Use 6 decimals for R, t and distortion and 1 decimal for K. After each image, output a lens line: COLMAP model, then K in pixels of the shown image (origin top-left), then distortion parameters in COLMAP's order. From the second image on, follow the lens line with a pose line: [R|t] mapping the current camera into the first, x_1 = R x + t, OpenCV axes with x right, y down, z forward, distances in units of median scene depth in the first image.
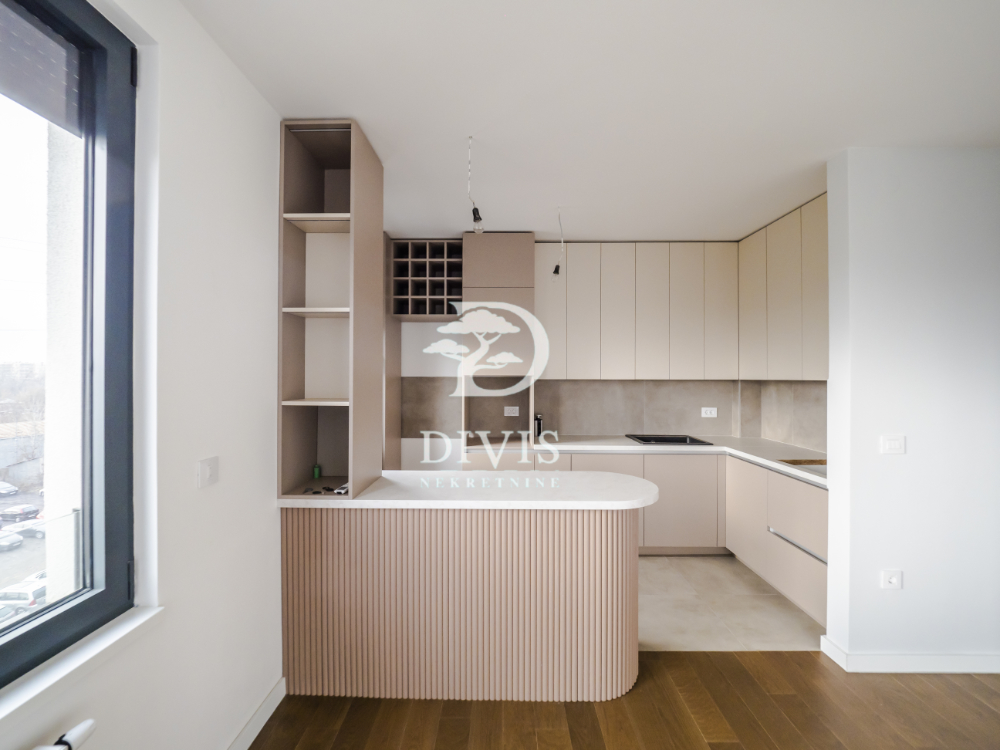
lens RADIAL K [[410.6, 0, 502.2], [0, 410.6, 374.7], [0, 0, 1]] dist [-0.015485, 0.000742]
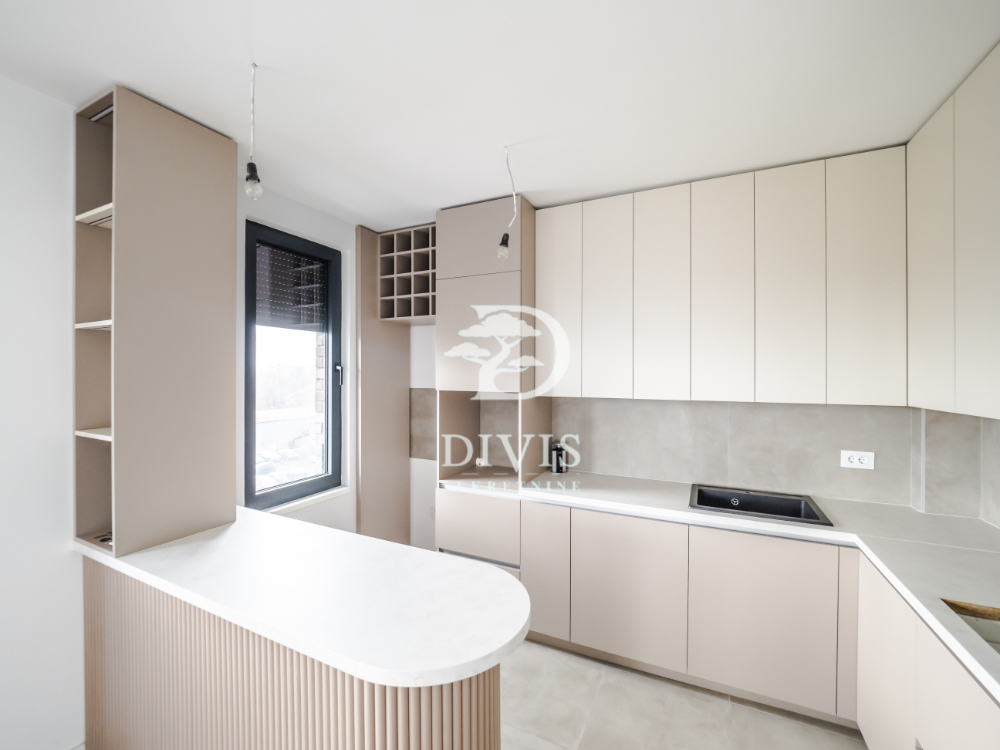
lens RADIAL K [[410.6, 0, 503.9], [0, 410.6, 371.4], [0, 0, 1]] dist [-0.015485, 0.000742]
pose [[0.906254, -0.000839, -0.422733, 0.347725], [-0.000508, 0.999995, -0.003073, -0.033022], [0.422734, 0.003000, 0.906249, 0.327437]]
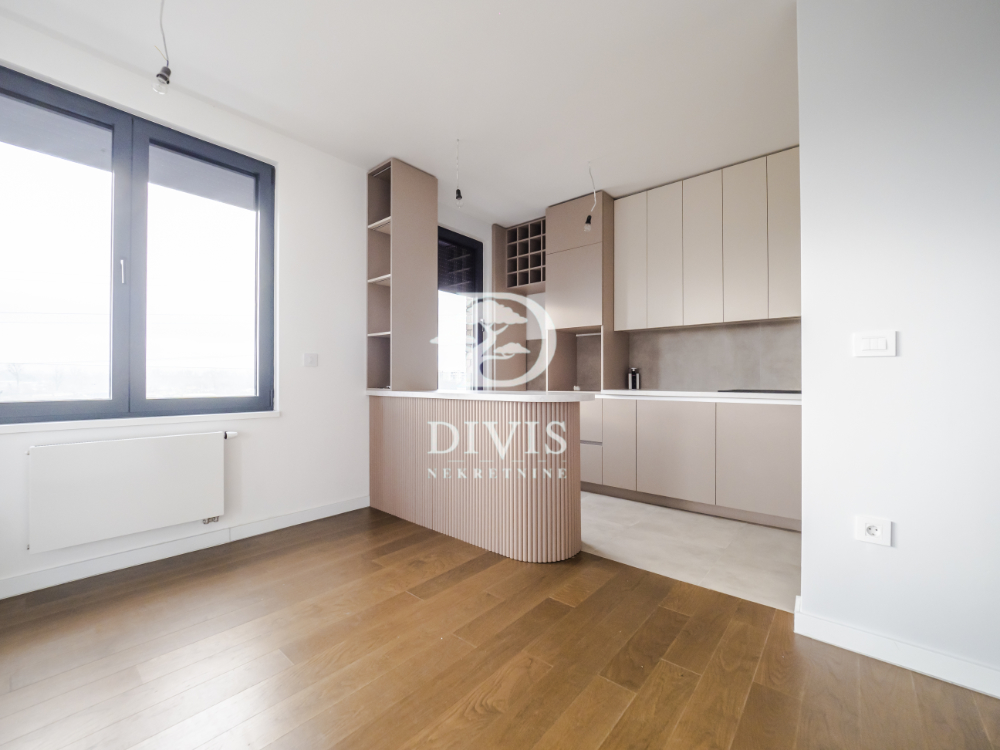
lens RADIAL K [[410.6, 0, 505.7], [0, 410.6, 377.4], [0, 0, 1]] dist [-0.015485, 0.000742]
pose [[0.773441, -0.005014, -0.633849, 0.544484], [0.003415, 0.999987, -0.003743, 0.138777], [0.633859, 0.000730, 0.773448, 0.014362]]
